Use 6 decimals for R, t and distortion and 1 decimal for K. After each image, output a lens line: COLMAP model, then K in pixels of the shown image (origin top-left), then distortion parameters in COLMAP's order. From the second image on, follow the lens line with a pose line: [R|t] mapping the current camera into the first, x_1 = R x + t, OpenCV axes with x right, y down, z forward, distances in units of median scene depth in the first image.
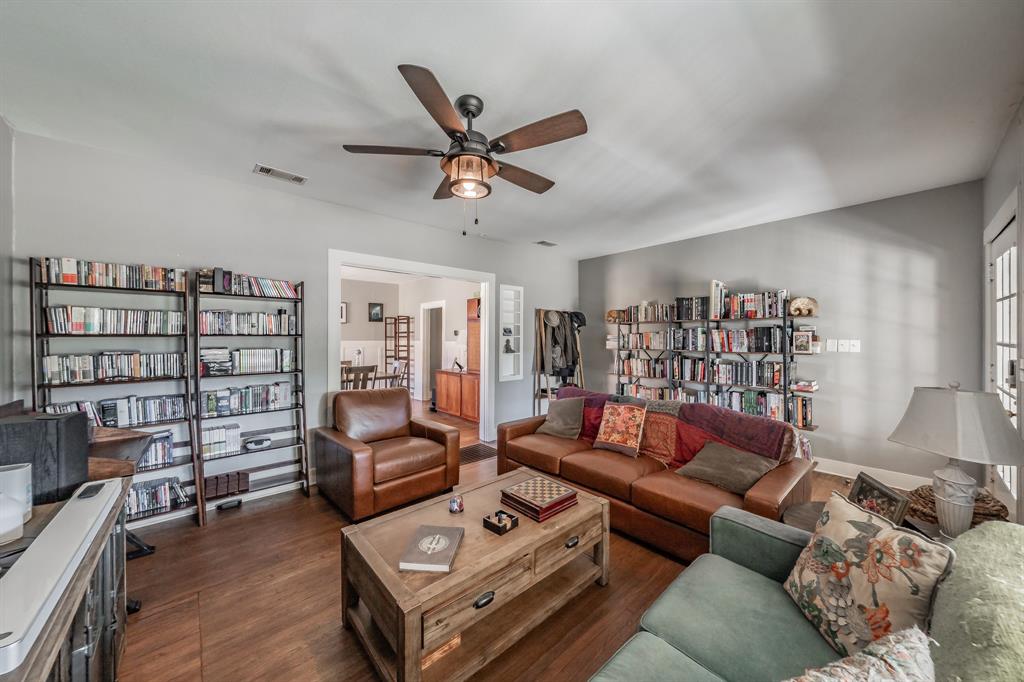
lens RADIAL K [[352.7, 0, 515.4], [0, 352.7, 339.3], [0, 0, 1]] dist [0.000299, 0.000030]
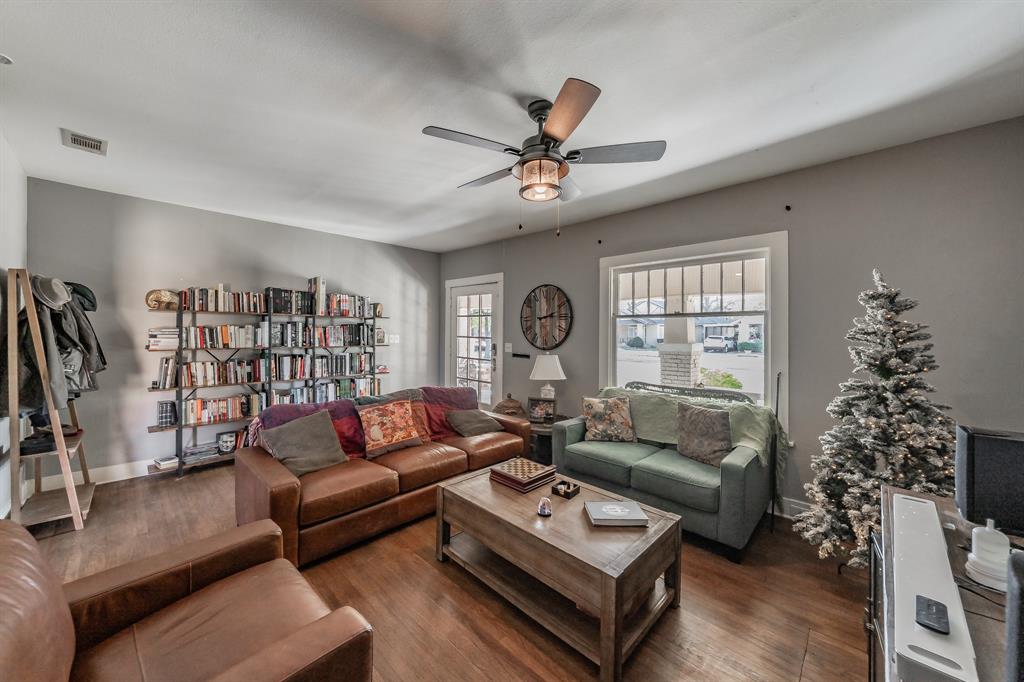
lens RADIAL K [[374.6, 0, 495.7], [0, 374.6, 324.7], [0, 0, 1]] dist [0.000501, 0.000041]
pose [[-0.038945, 0.018507, 0.999070, -0.584873], [-0.002839, 0.999822, -0.018632, -0.011354], [-0.999237, -0.003562, -0.038886, 0.570270]]
